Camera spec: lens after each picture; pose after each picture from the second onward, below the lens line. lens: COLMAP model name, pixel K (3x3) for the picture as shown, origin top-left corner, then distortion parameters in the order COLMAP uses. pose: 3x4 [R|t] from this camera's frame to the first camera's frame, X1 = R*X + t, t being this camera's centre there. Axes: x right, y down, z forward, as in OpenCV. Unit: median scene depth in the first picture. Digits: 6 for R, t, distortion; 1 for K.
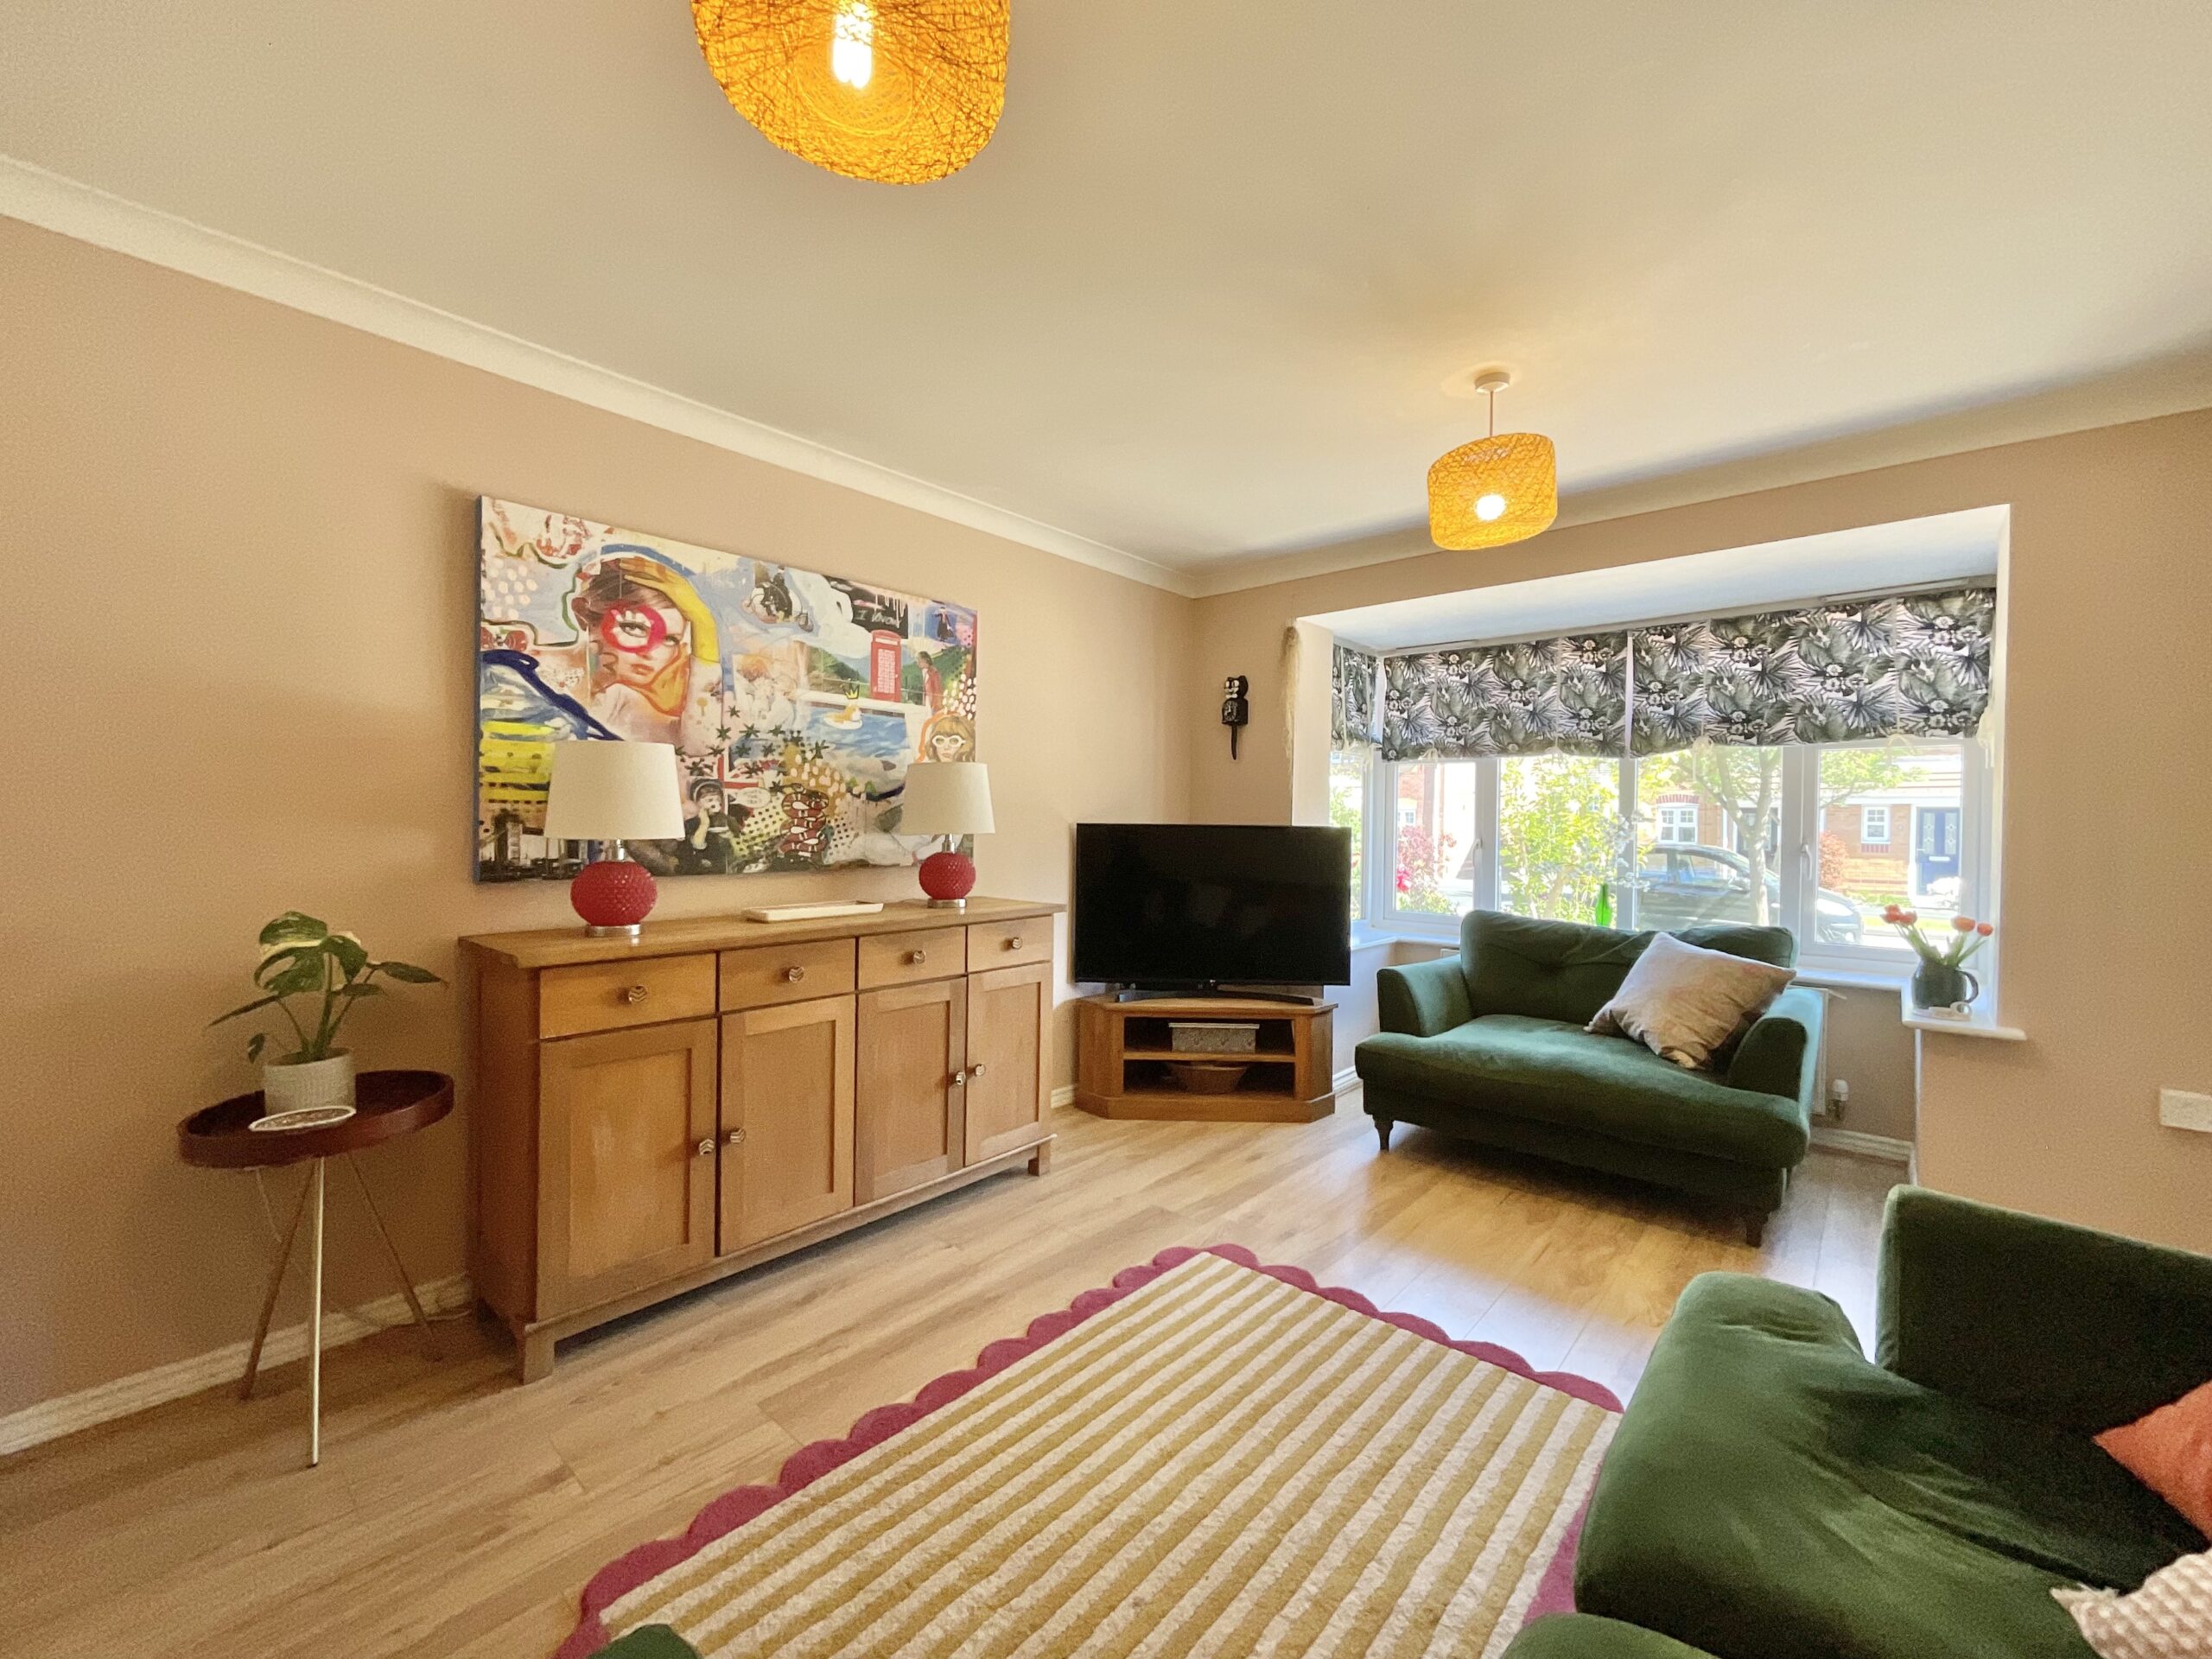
lens RADIAL K [[901.0, 0, 1111.4], [0, 901.0, 822.2], [0, 0, 1]] dist [0.000173, 0.001076]
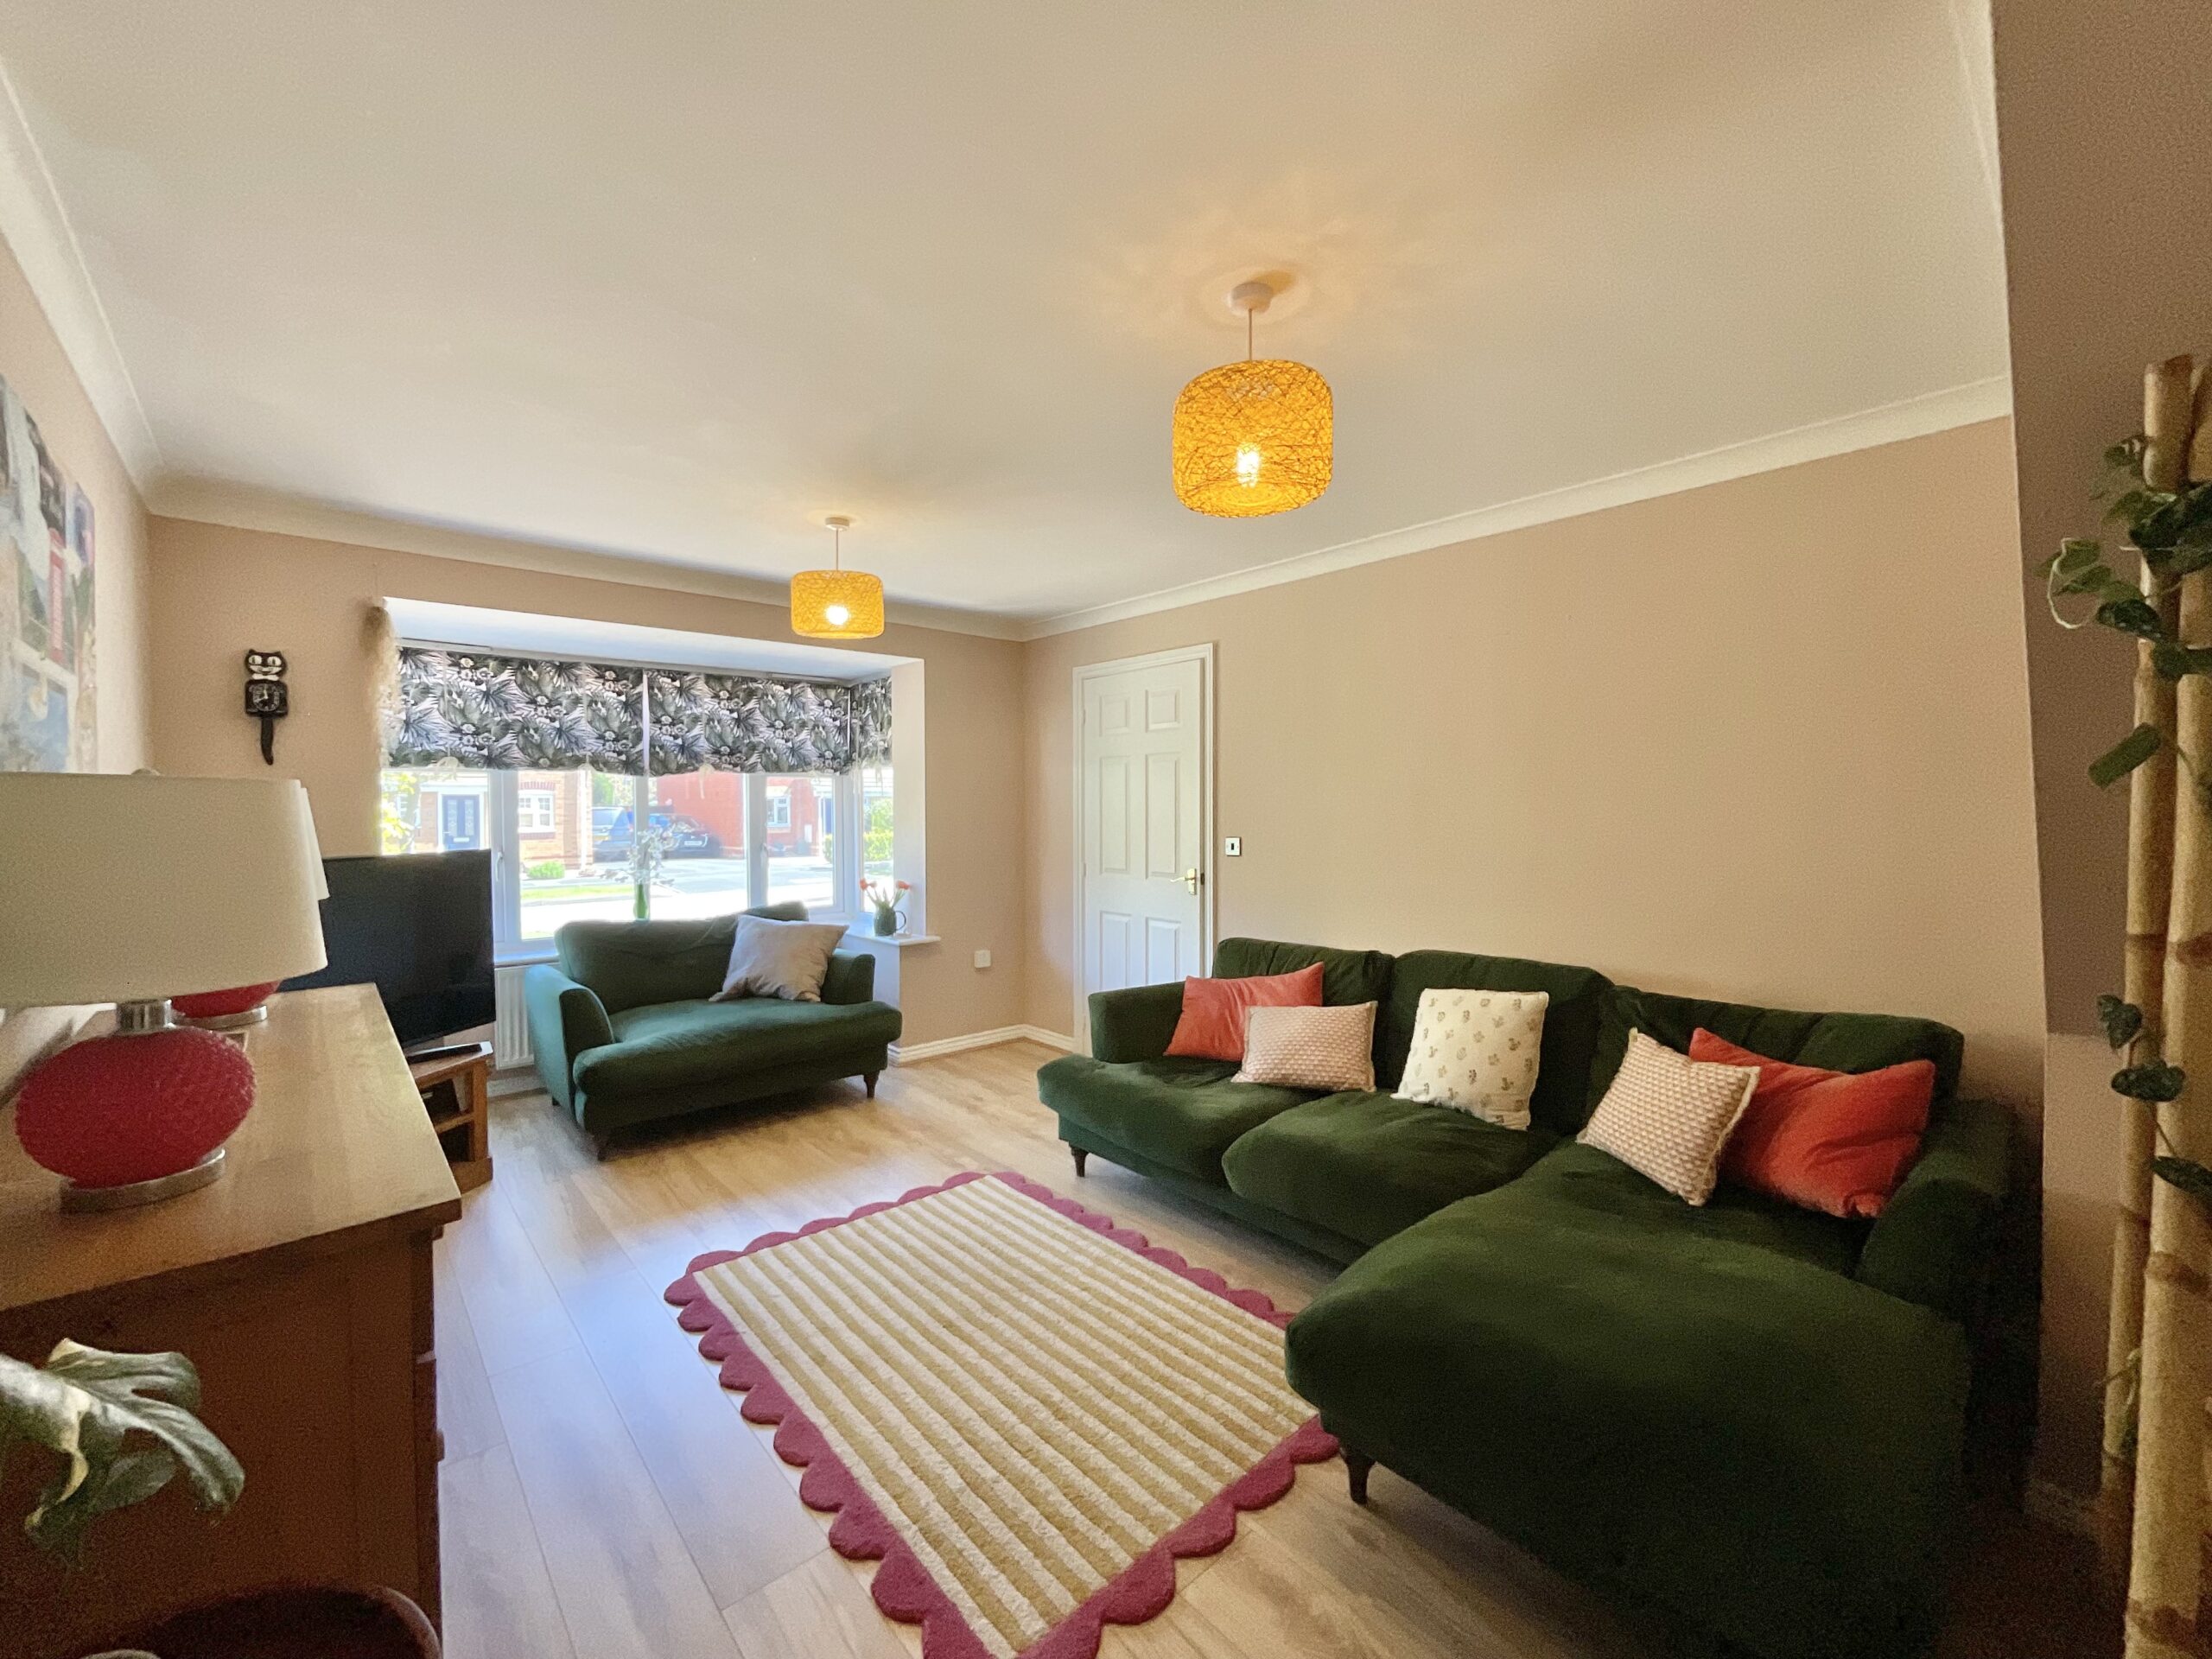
lens RADIAL K [[901.0, 0, 1095.3], [0, 901.0, 829.0], [0, 0, 1]] dist [0.000173, 0.001076]
pose [[0.131945, -0.037719, 0.990539, -0.748469], [0.010046, 0.999275, 0.036713, -0.057458], [-0.991206, 0.005106, 0.132229, 0.363942]]
